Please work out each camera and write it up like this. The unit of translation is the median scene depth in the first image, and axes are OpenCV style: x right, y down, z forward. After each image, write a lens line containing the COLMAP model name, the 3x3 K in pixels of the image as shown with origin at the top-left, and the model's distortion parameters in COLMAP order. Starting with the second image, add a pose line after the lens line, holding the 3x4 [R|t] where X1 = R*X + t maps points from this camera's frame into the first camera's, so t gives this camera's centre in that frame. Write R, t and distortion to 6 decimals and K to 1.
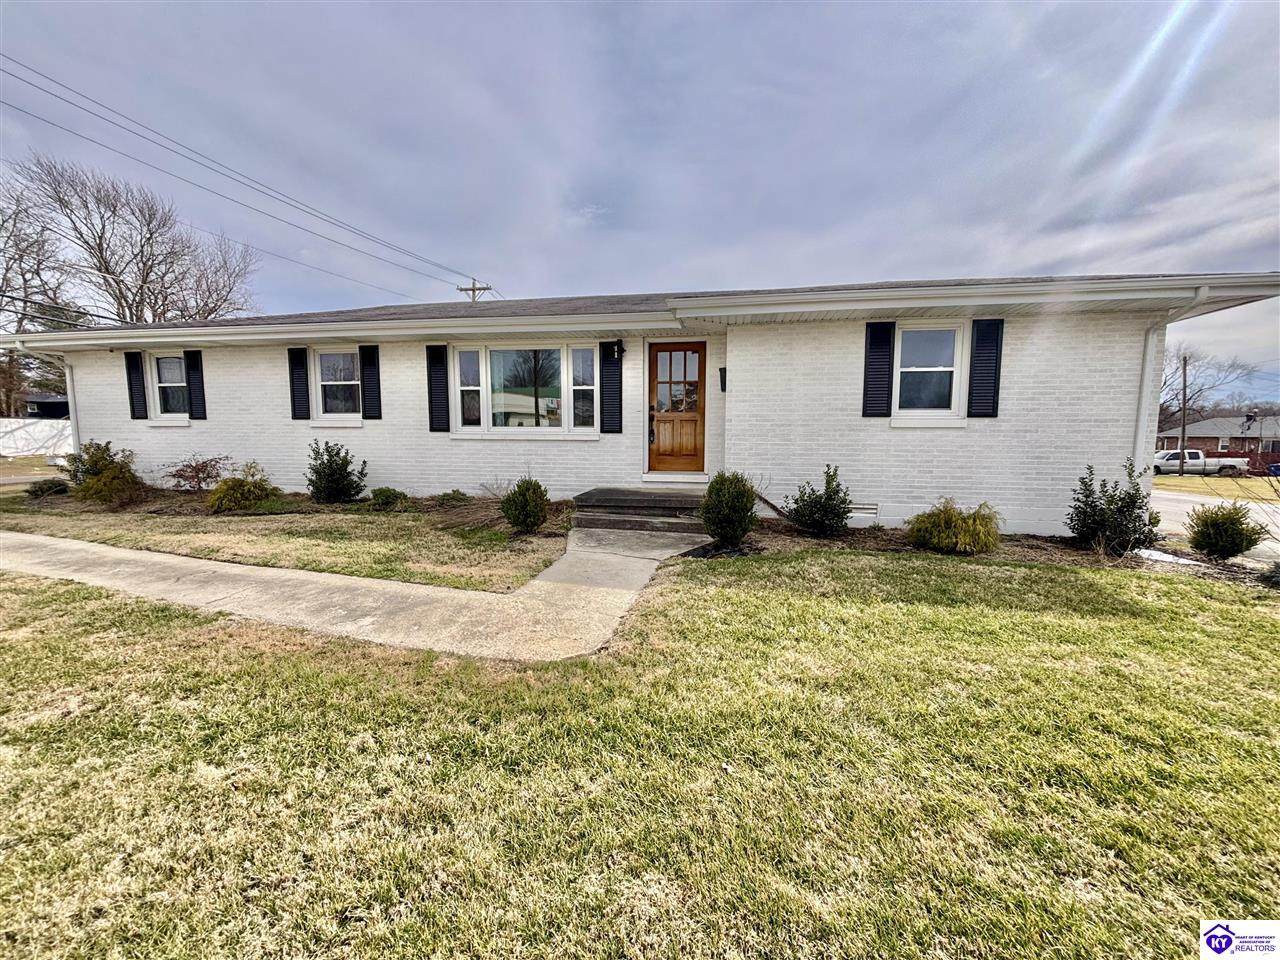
lens RADIAL K [[504.7, 0, 640.0], [0, 504.7, 480.0], [0, 0, 1]] dist [-0.001296, -0.000071]
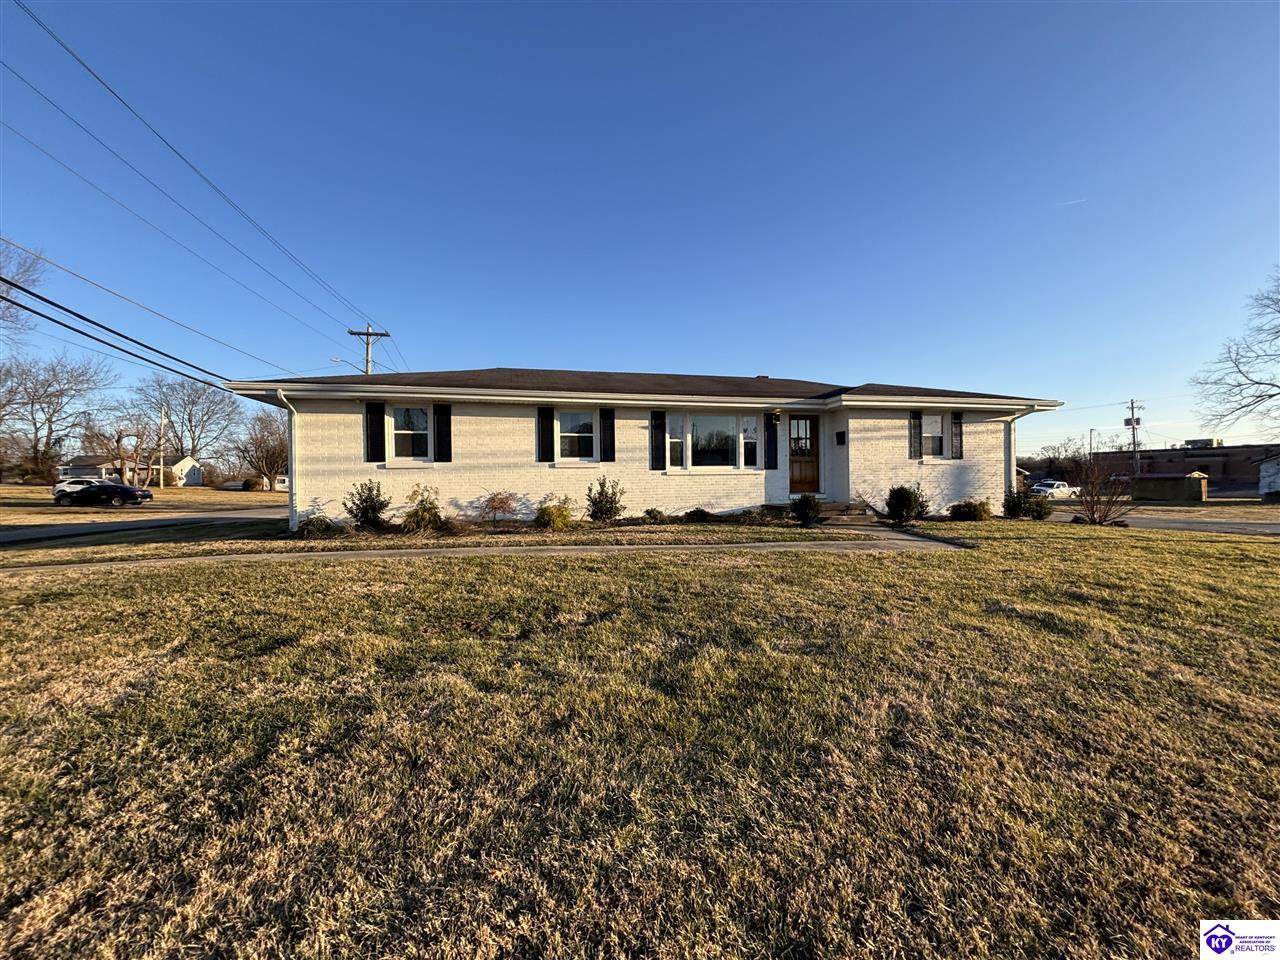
lens RADIAL K [[504.7, 0, 640.0], [0, 504.7, 480.0], [0, 0, 1]] dist [-0.001296, -0.000071]
pose [[0.923920, -0.017727, 0.382174, -1.029638], [0.053957, 0.994979, -0.084293, 0.051040], [-0.378761, 0.098501, 0.920238, -0.293834]]
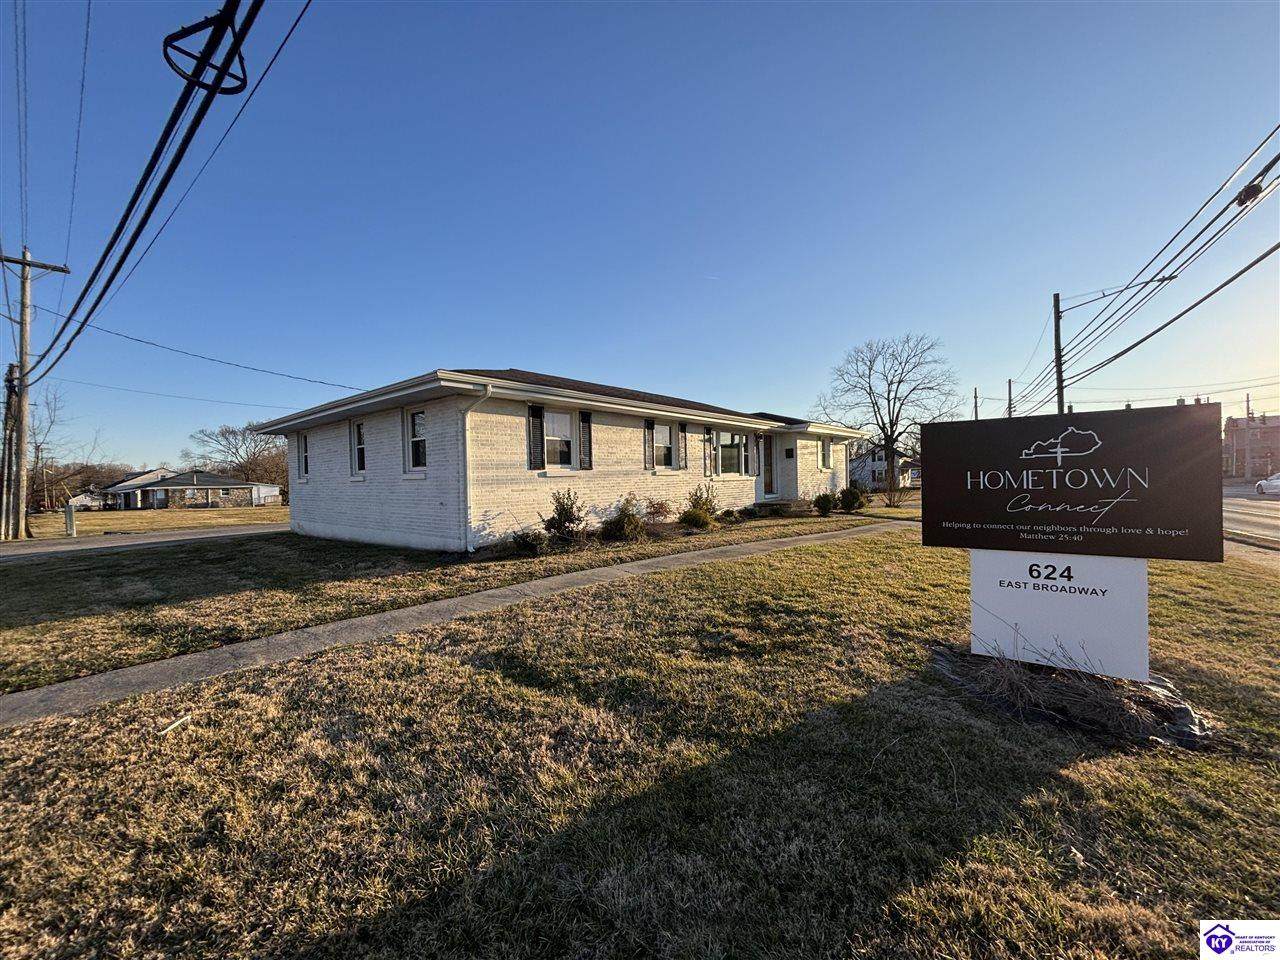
lens RADIAL K [[504.7, 0, 640.0], [0, 504.7, 480.0], [0, 0, 1]] dist [-0.001296, -0.000071]
pose [[0.526018, -0.018821, 0.850265, -2.064885], [0.110180, 0.992838, -0.046185, -0.033492], [-0.843306, 0.117976, 0.524324, 0.321876]]
